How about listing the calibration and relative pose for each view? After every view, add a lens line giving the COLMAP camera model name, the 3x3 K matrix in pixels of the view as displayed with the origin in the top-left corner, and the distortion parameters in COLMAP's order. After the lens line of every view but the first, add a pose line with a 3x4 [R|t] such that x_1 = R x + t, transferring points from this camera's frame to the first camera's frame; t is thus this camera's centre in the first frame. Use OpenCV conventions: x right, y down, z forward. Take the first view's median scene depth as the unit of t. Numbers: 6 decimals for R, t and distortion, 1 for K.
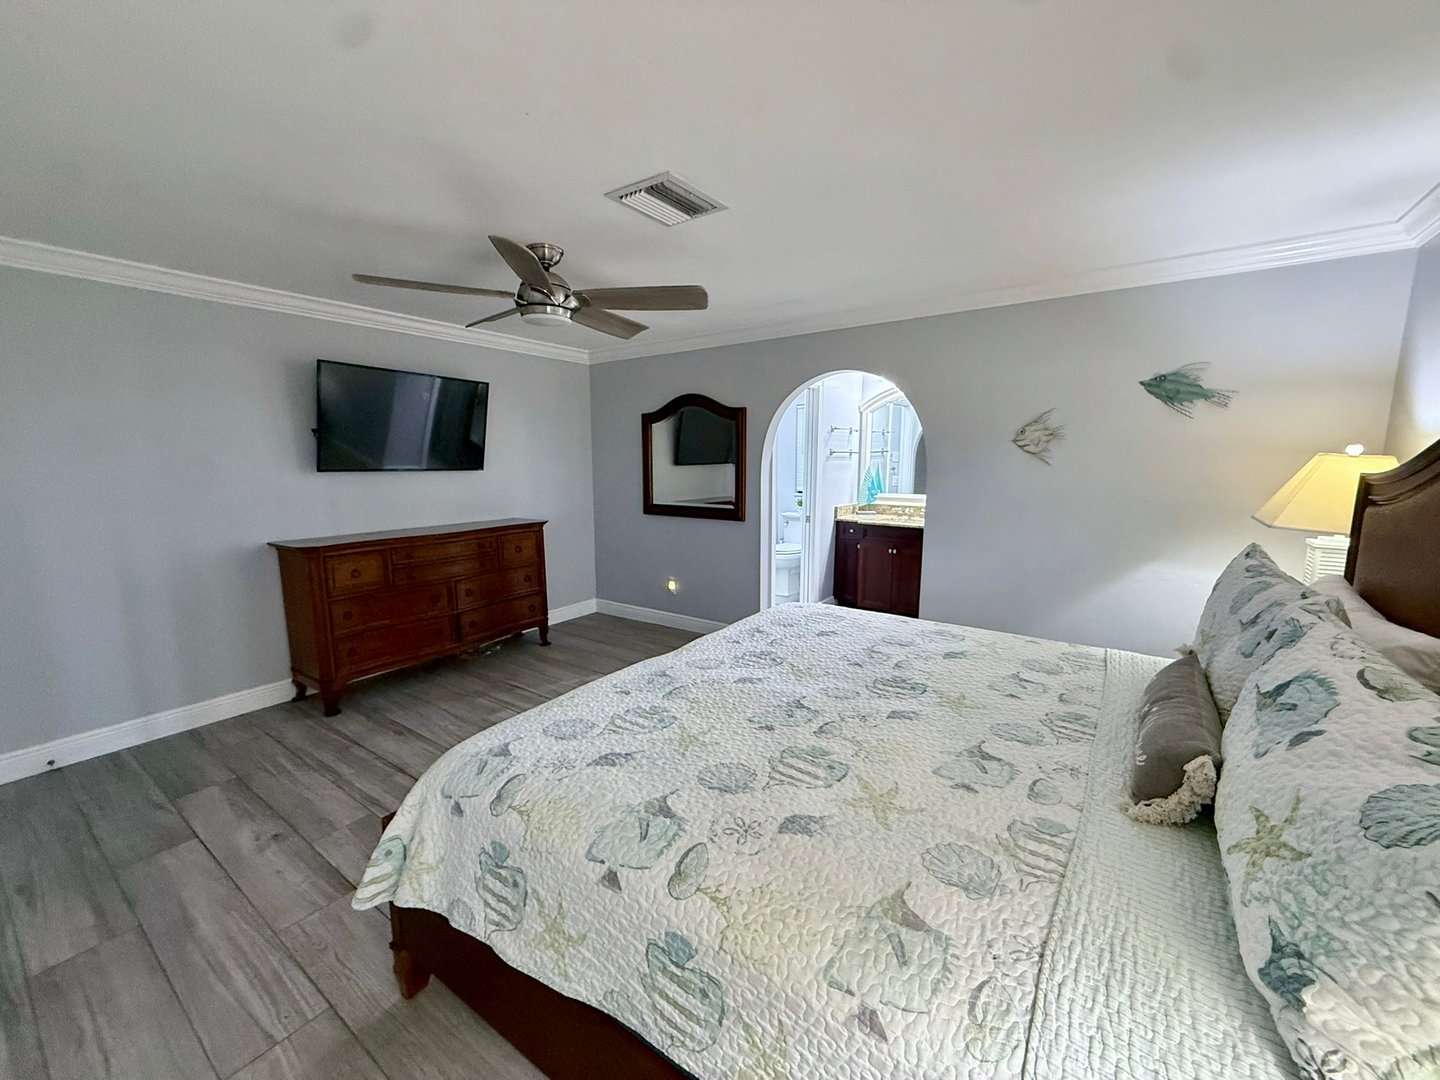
lens RADIAL K [[579.5, 0, 725.3], [0, 579.5, 540.5], [0, 0, 1]] dist [-0.003725, 0.001311]
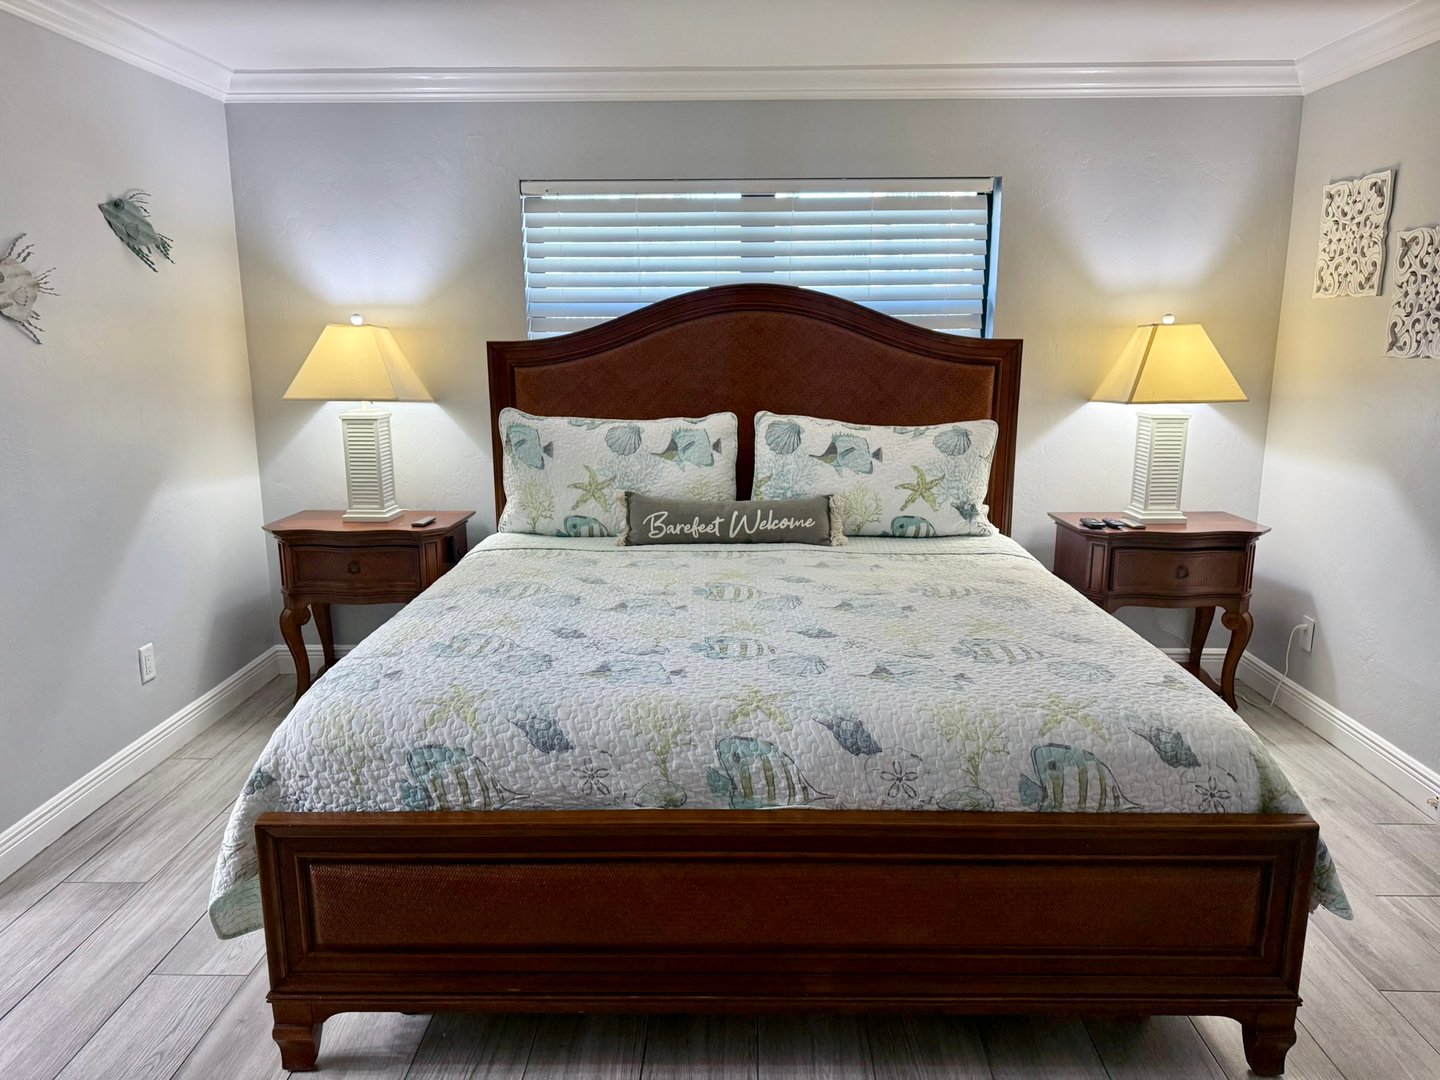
lens RADIAL K [[1020.4, 0, 723.6], [0, 1020.4, 543.6], [0, 0, 1]] dist [0.019964, -0.026122]
pose [[-0.553233, -0.169004, 0.815703, -0.728315], [0.128045, 0.950314, 0.283738, -0.194689], [-0.823127, 0.261420, -0.504105, 1.350939]]
